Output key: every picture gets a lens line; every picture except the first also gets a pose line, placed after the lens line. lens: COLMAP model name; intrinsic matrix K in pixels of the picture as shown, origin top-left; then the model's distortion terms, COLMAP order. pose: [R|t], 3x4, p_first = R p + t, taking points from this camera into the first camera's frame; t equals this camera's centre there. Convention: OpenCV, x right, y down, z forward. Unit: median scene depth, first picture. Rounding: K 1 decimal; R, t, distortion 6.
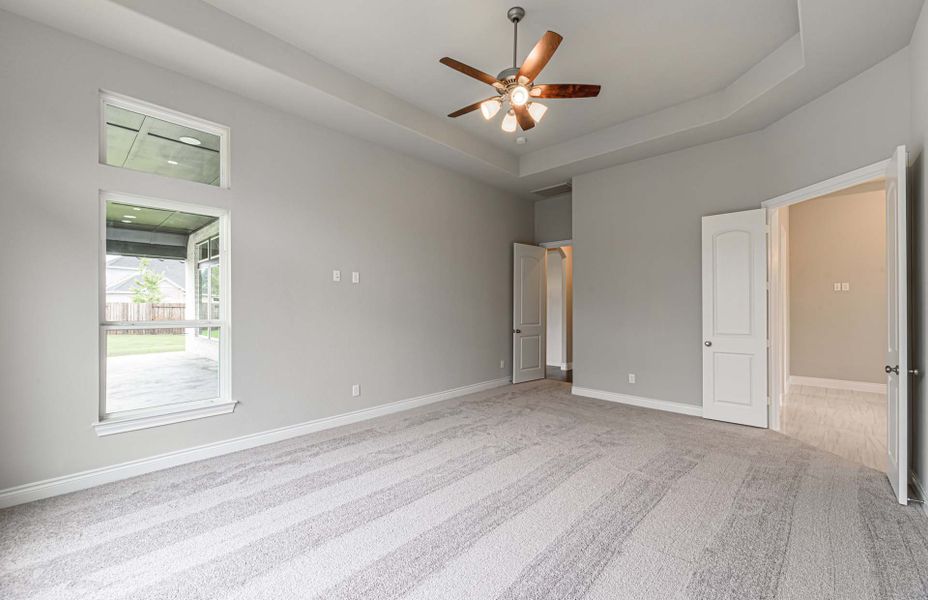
lens RADIAL K [[378.9, 0, 464.2], [0, 378.9, 303.4], [0, 0, 1]] dist [-0.001636, -0.000104]
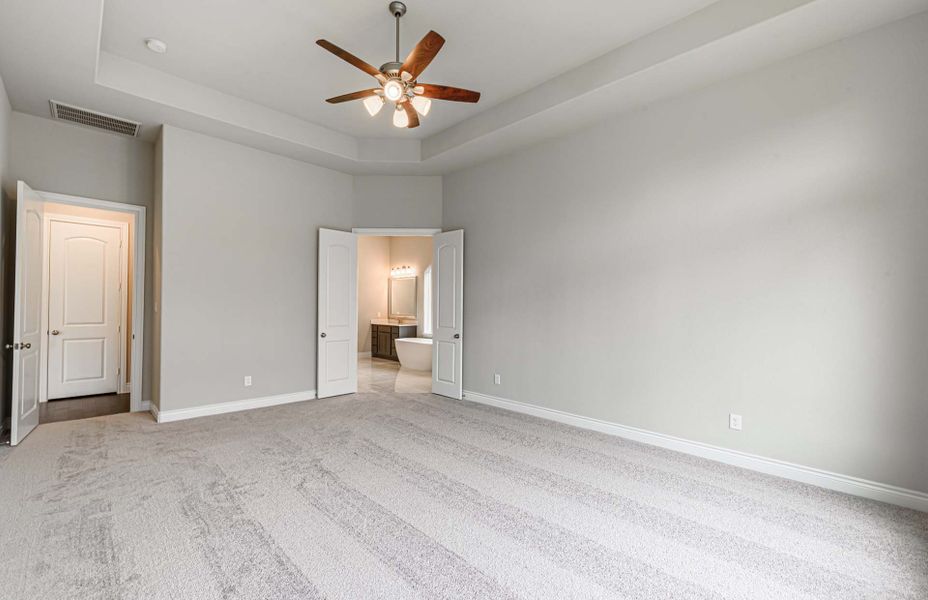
lens RADIAL K [[378.9, 0, 464.2], [0, 378.9, 303.4], [0, 0, 1]] dist [-0.001636, -0.000104]
pose [[0.039623, 0.011898, 0.999144, -0.600798], [-0.018734, 0.999762, -0.011163, 0.011466], [-0.999039, -0.018276, 0.039836, 0.564101]]
